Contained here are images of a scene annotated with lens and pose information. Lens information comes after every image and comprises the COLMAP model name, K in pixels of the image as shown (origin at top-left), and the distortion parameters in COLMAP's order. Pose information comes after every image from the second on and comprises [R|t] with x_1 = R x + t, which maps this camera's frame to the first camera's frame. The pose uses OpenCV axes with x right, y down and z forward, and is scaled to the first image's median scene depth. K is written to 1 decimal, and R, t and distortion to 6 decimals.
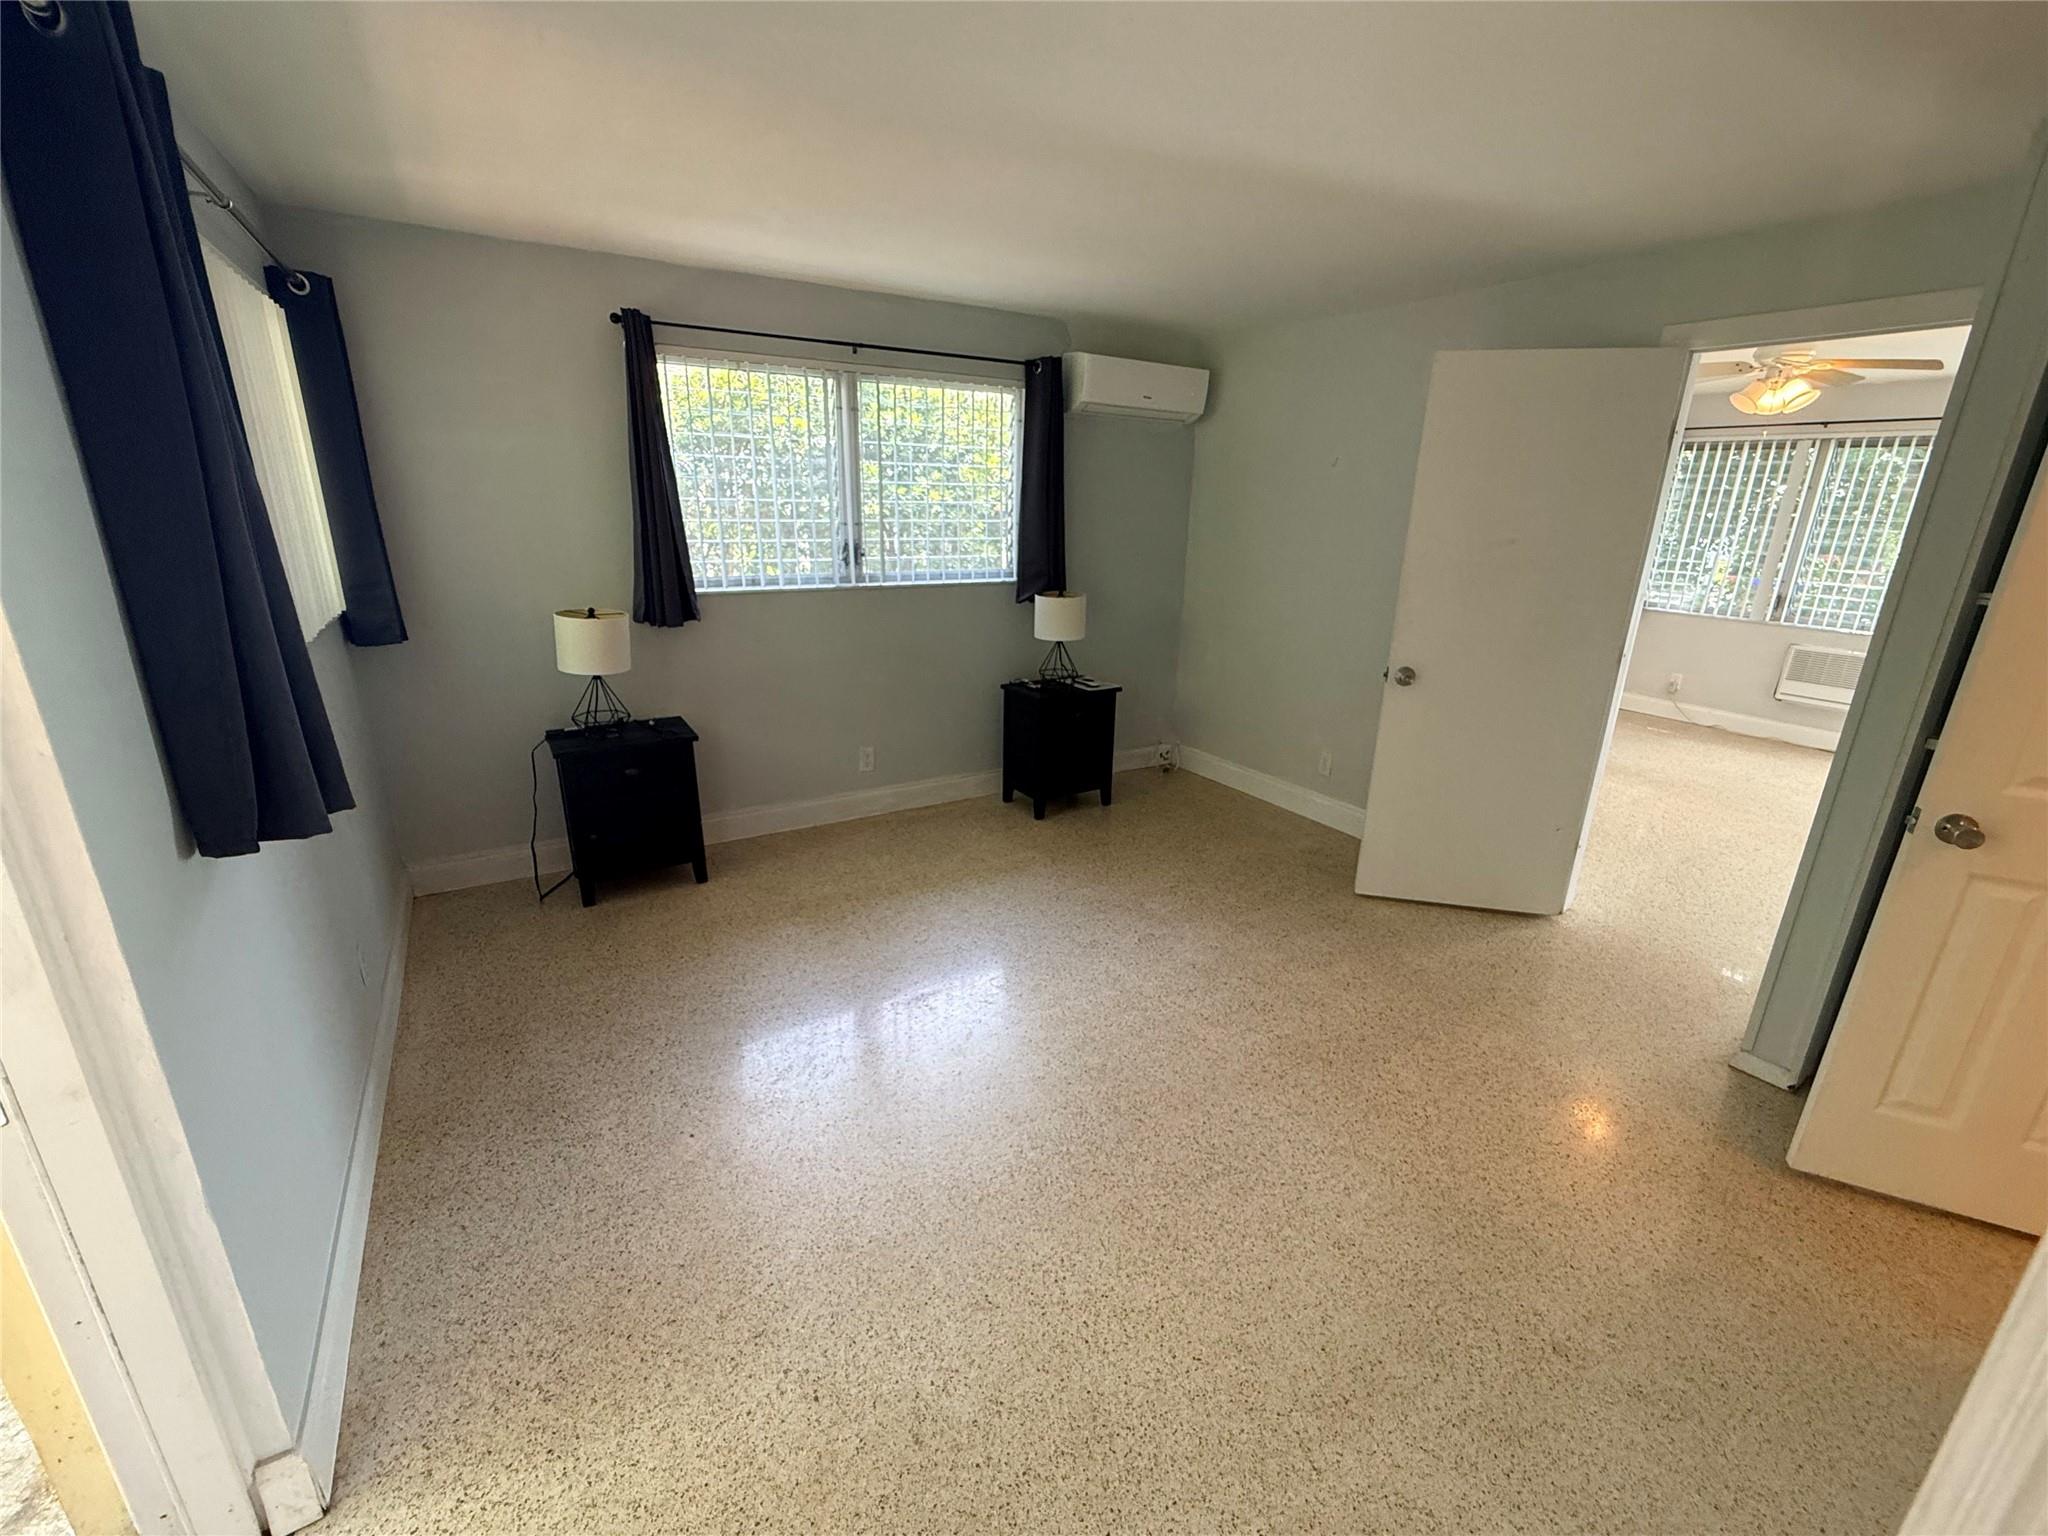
lens RADIAL K [[861.4, 0, 1024.0], [0, 861.4, 768.0], [0, 0, 1]] dist [-0.000830, -0.000365]
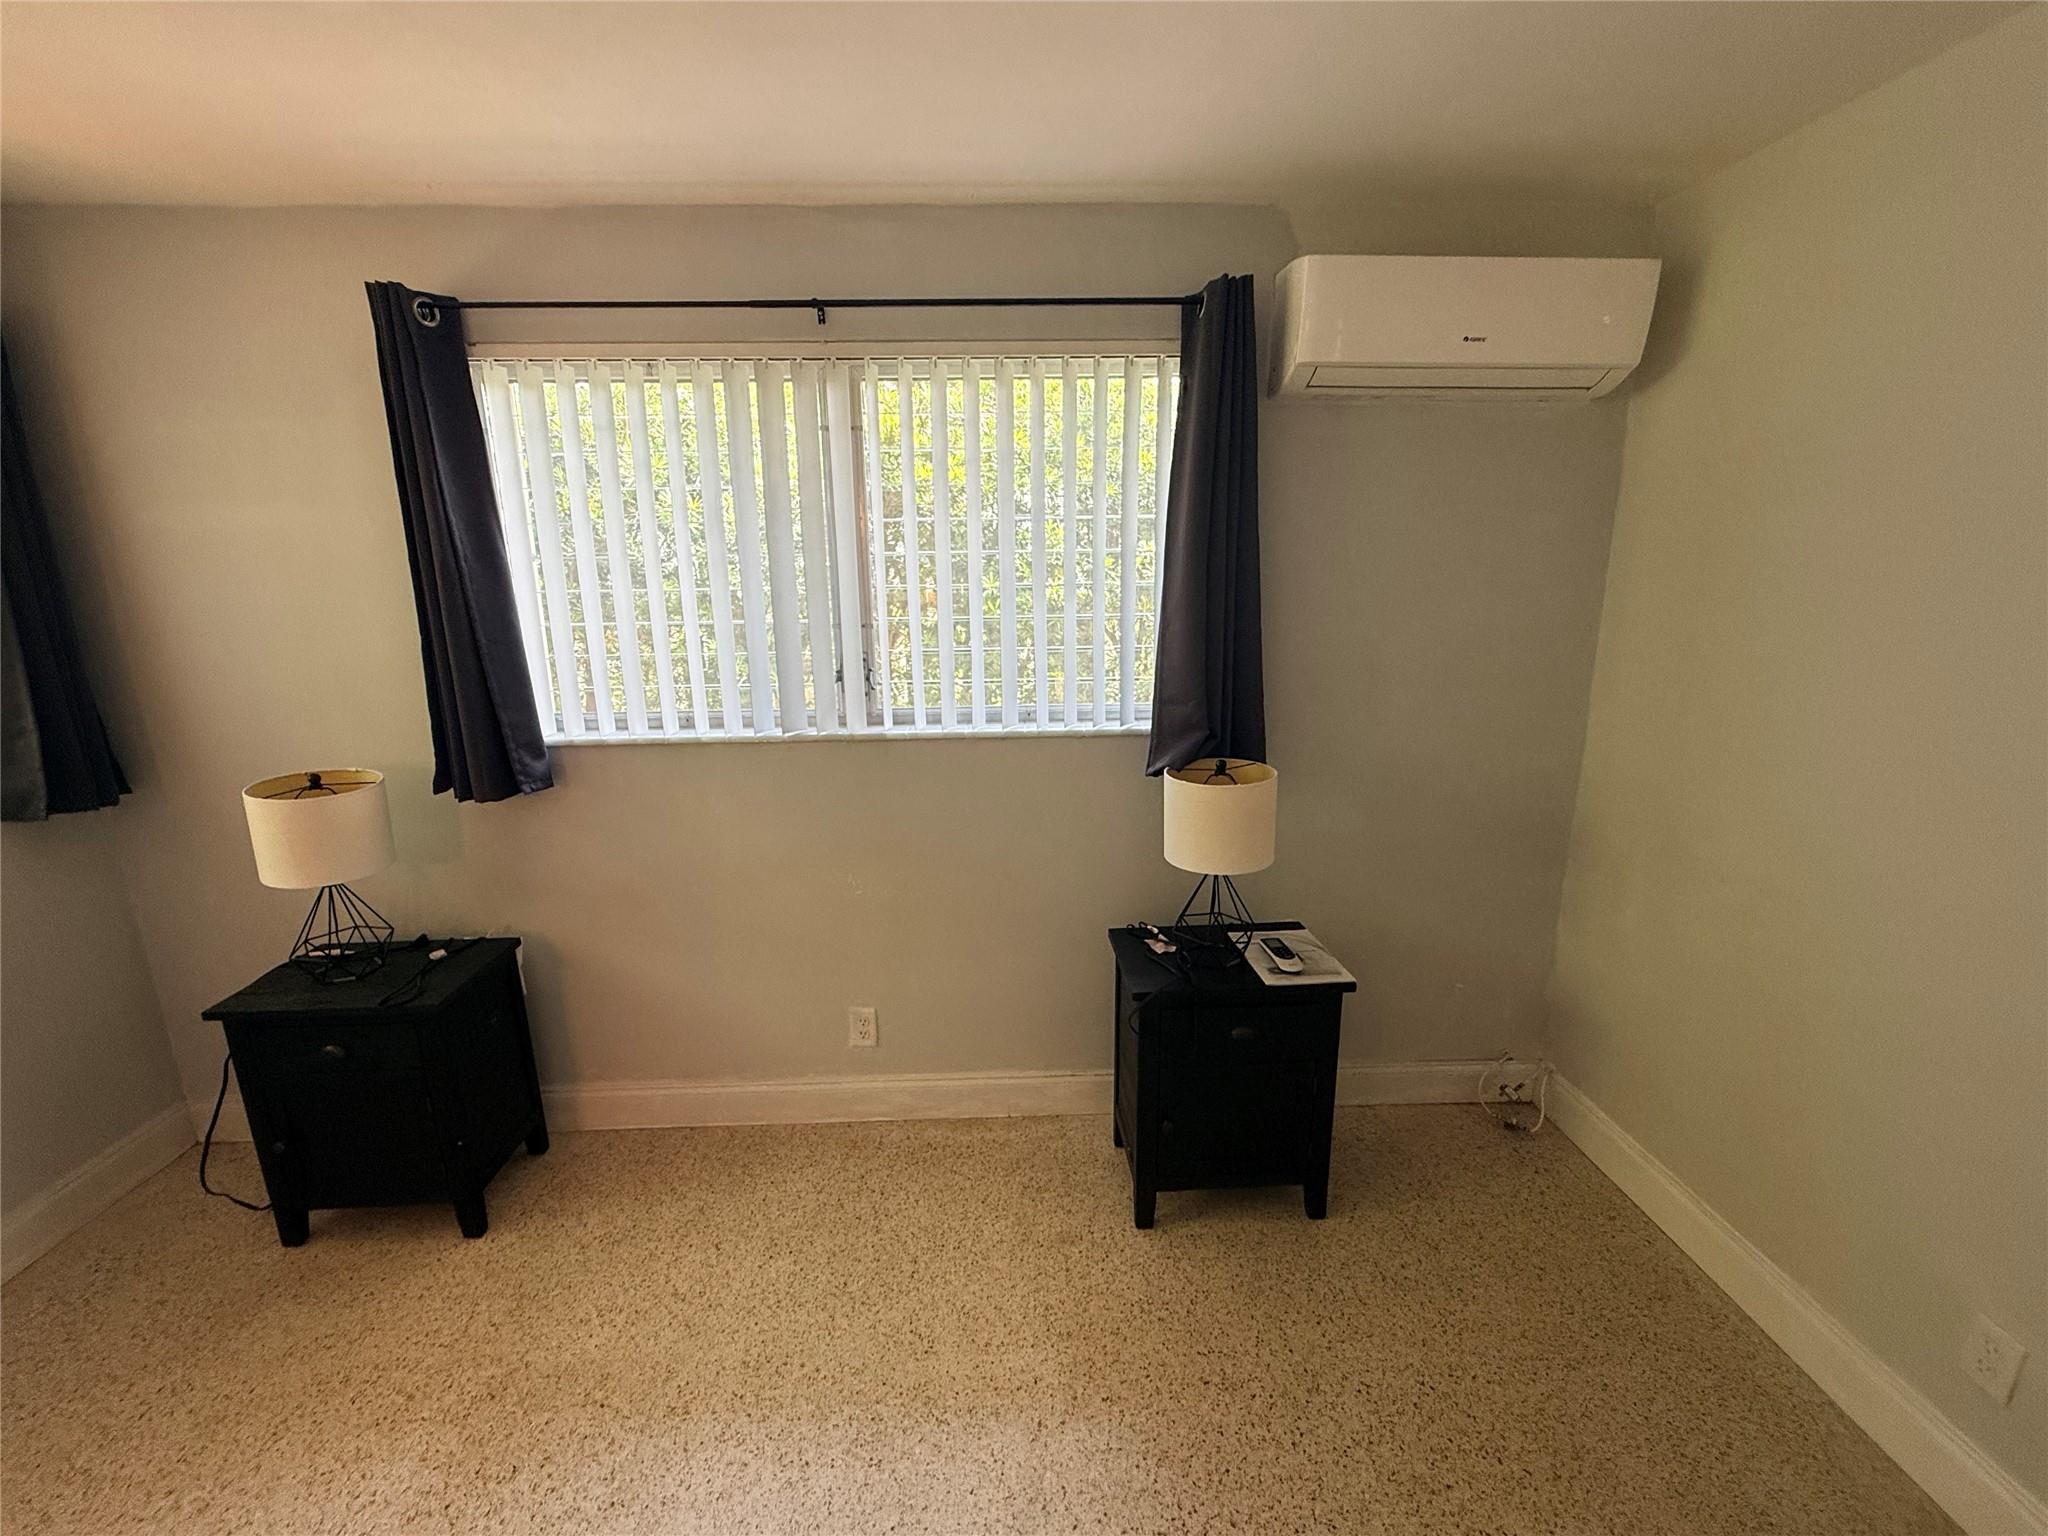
lens RADIAL K [[861.4, 0, 1024.0], [0, 861.4, 768.0], [0, 0, 1]] dist [-0.000830, -0.000365]
pose [[0.871435, 0.078721, -0.484153, 0.179301], [-0.116756, 0.991958, -0.048863, -0.169027], [0.476413, 0.099109, 0.873618, 0.544603]]
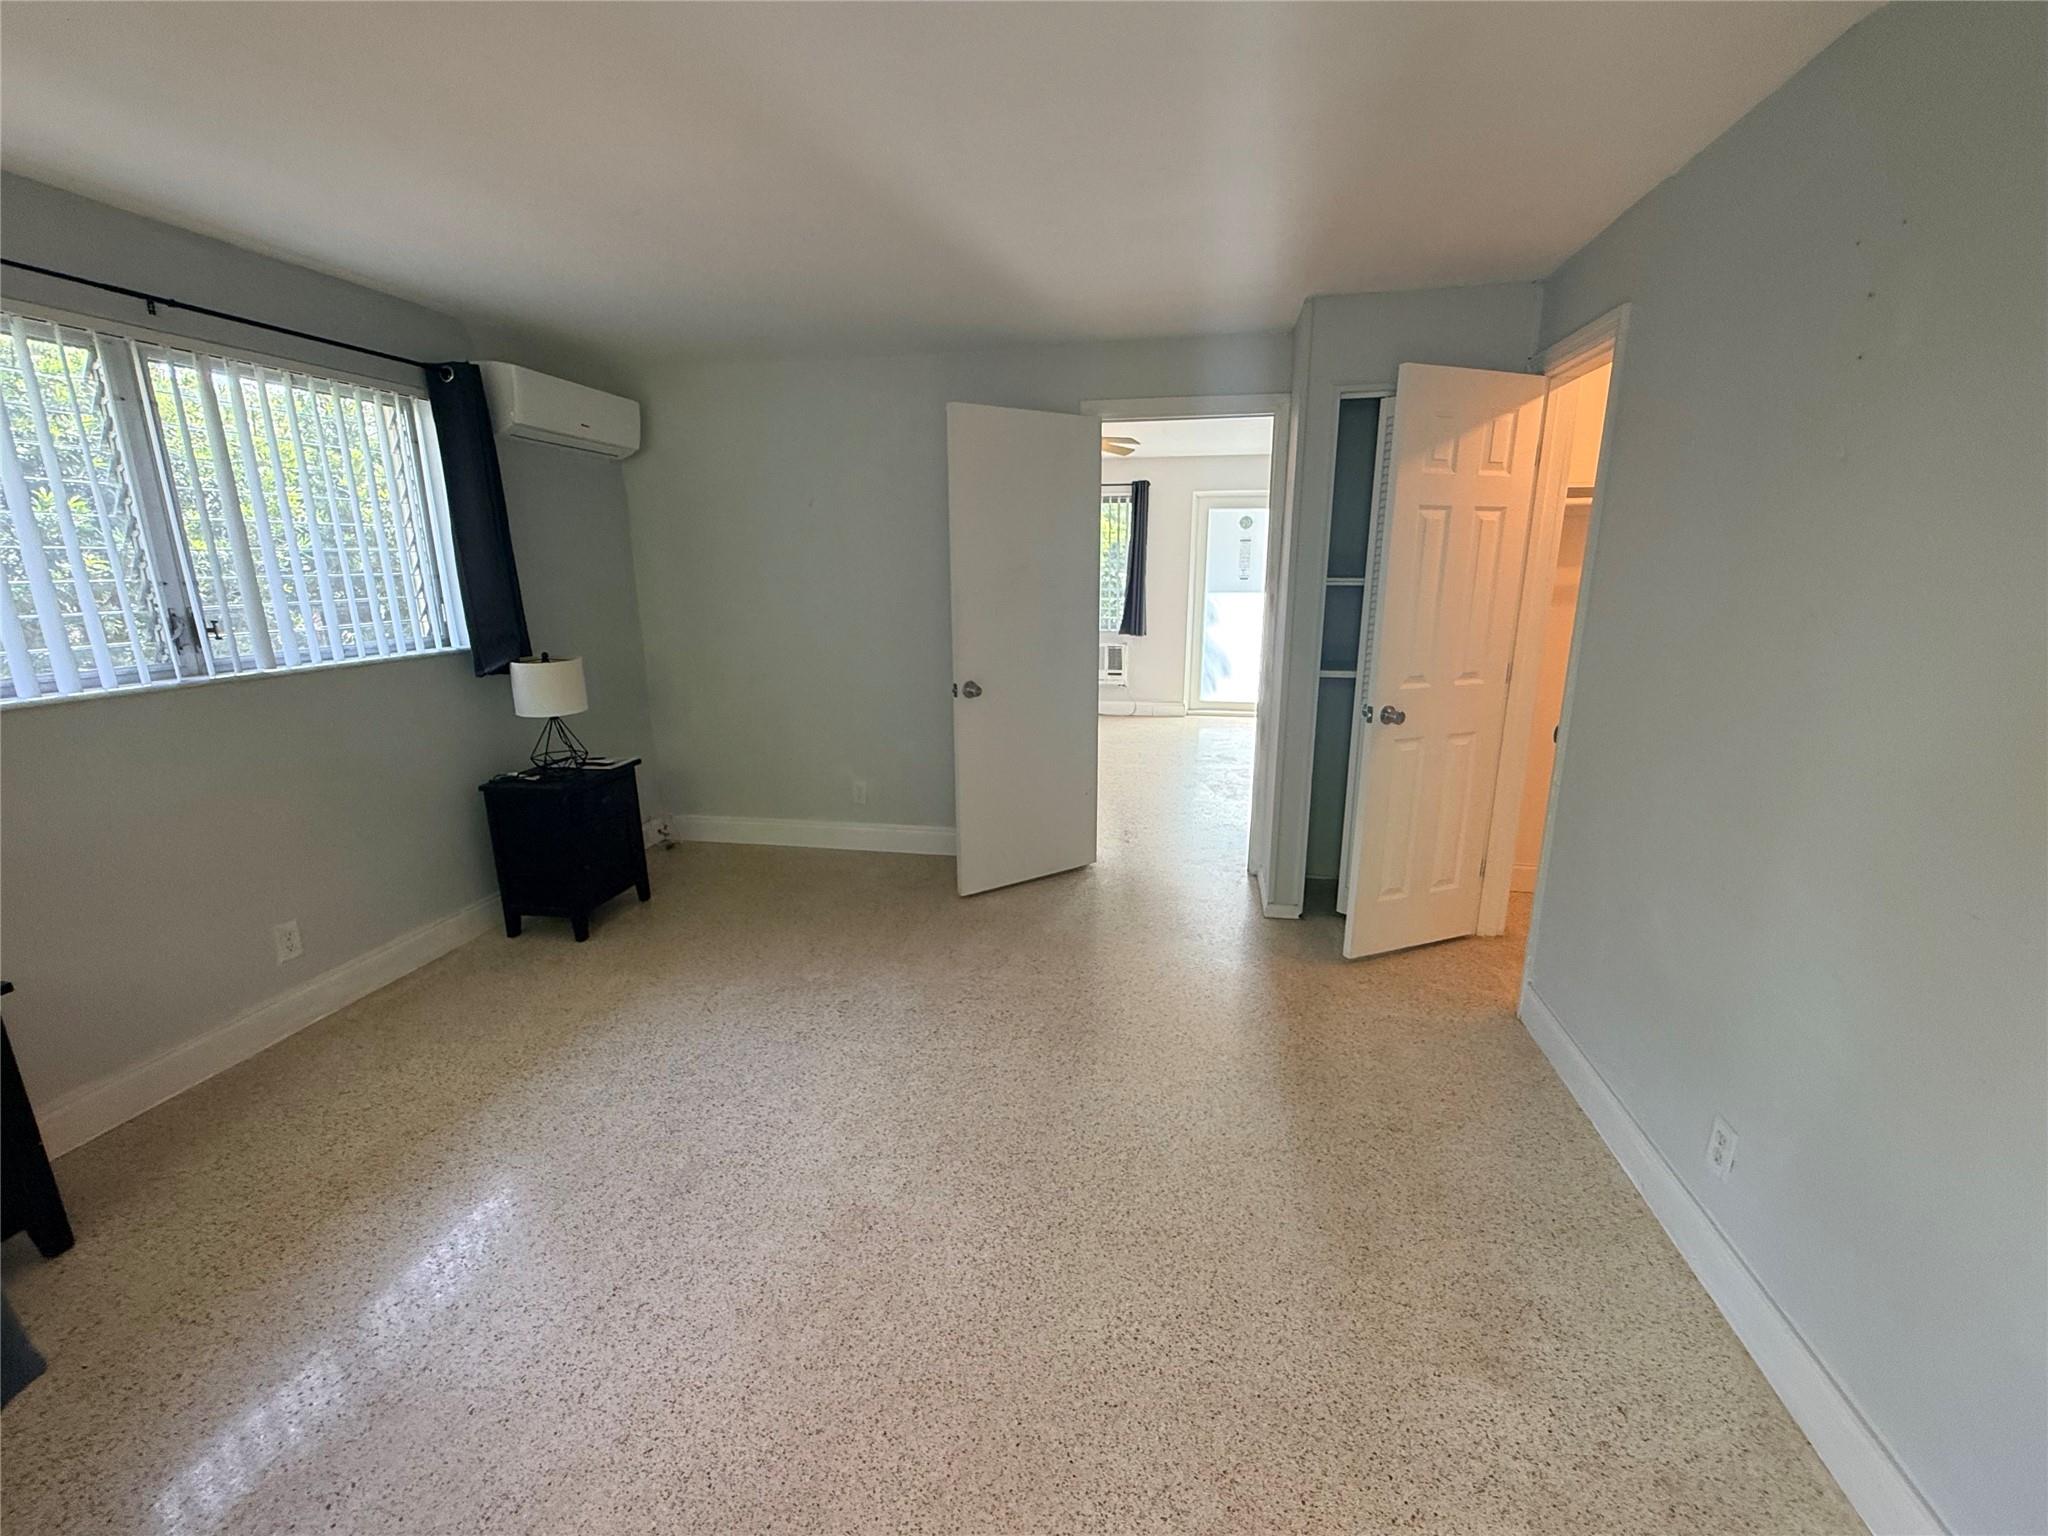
lens RADIAL K [[861.4, 0, 1024.0], [0, 861.4, 768.0], [0, 0, 1]] dist [-0.000830, -0.000365]
pose [[0.675254, -0.198470, 0.710381, -0.248140], [0.243291, 0.969149, 0.039505, -0.027647], [-0.696306, 0.146153, 0.702707, 0.146894]]
